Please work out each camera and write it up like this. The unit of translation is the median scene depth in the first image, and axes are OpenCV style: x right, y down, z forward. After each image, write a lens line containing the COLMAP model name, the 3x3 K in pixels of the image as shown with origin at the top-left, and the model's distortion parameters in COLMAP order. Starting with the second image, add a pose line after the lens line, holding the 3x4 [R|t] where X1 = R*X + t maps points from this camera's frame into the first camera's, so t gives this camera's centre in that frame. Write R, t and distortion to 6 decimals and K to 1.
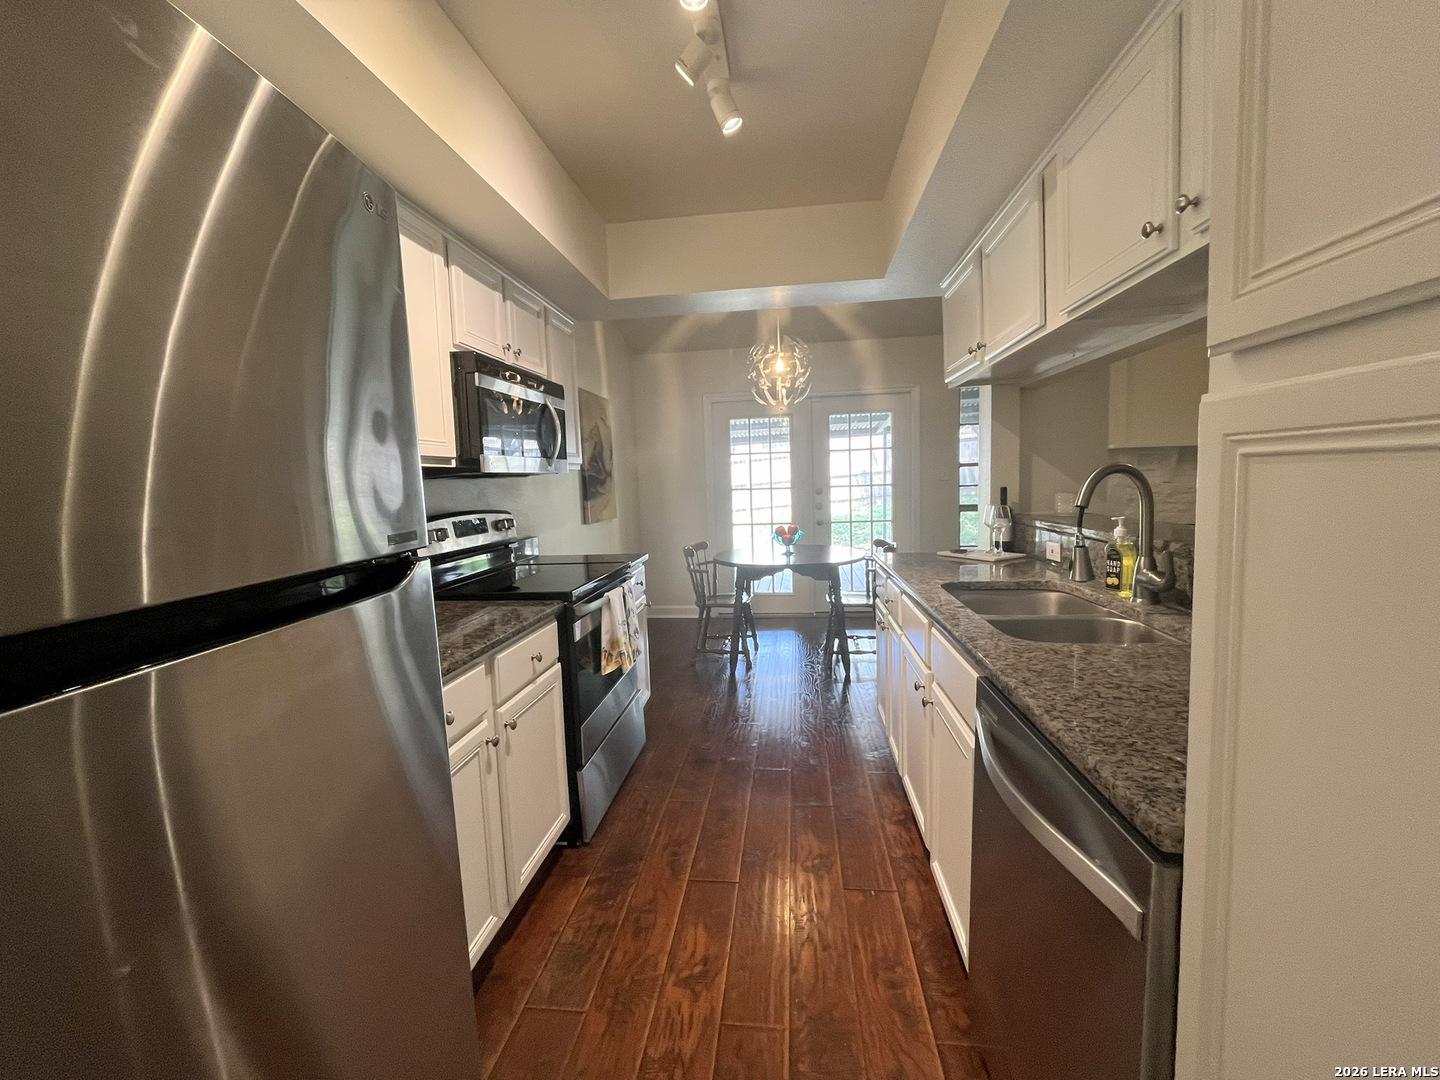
lens RADIAL K [[581.6, 0, 720.4], [0, 581.6, 536.3], [0, 0, 1]] dist [-0.001079, -0.000423]
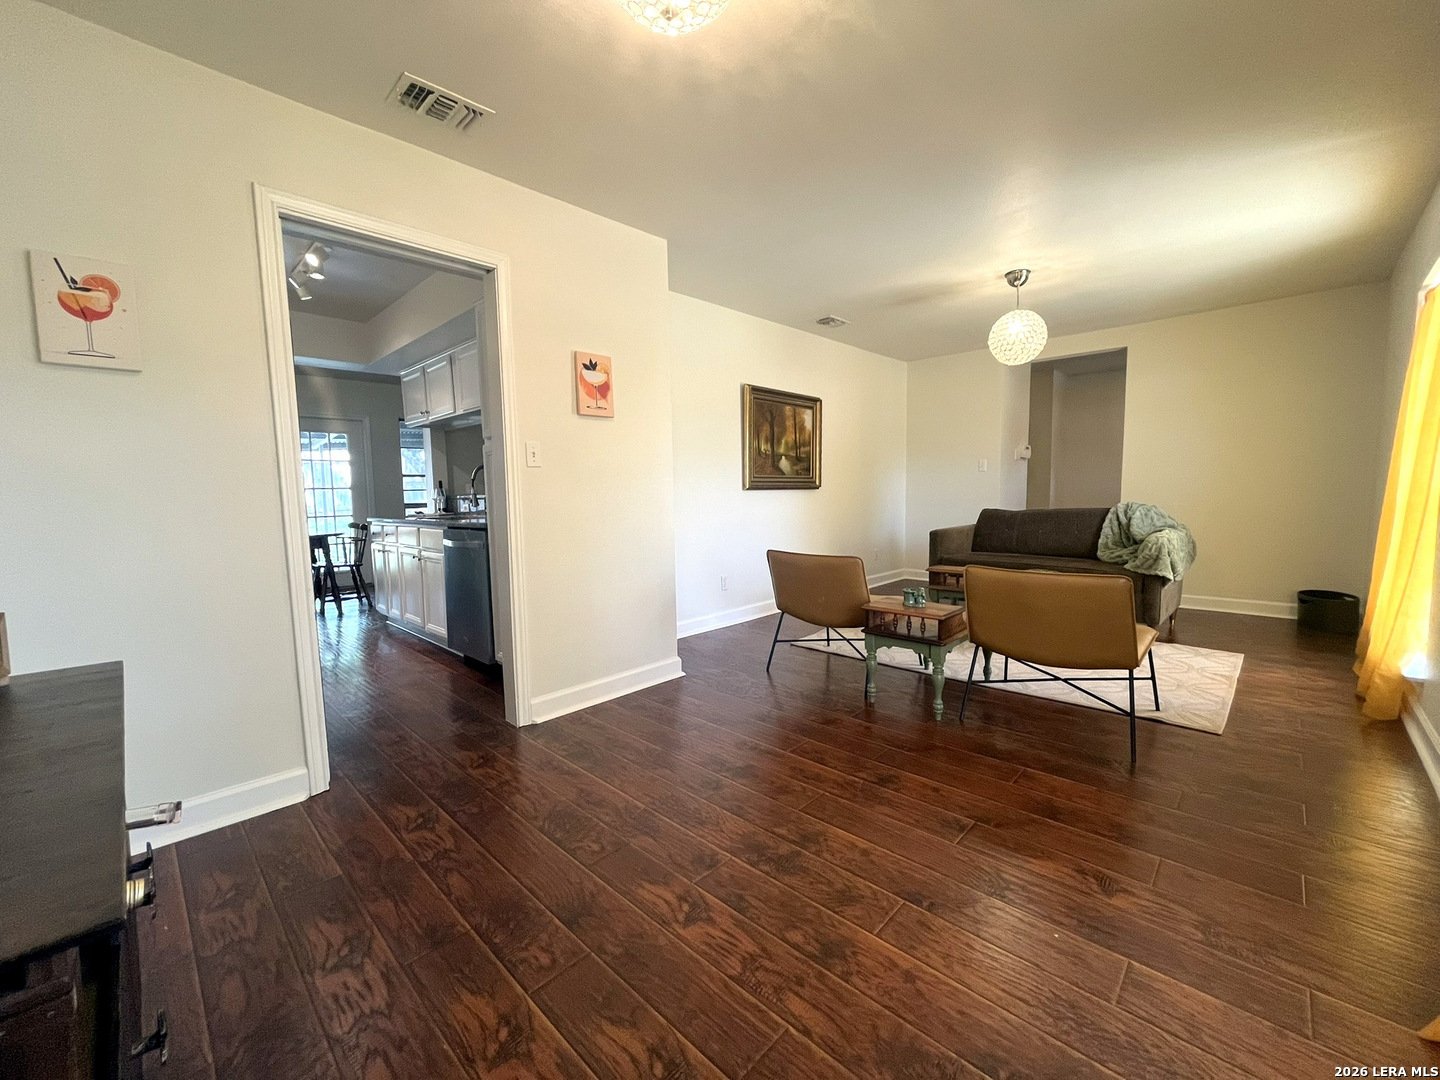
lens RADIAL K [[581.6, 0, 720.4], [0, 581.6, 536.3], [0, 0, 1]] dist [-0.001079, -0.000423]
pose [[0.602003, -0.042950, 0.797338, -0.619568], [0.079976, 0.996774, -0.006691, 0.228855], [-0.794478, 0.067796, 0.603496, -1.107204]]
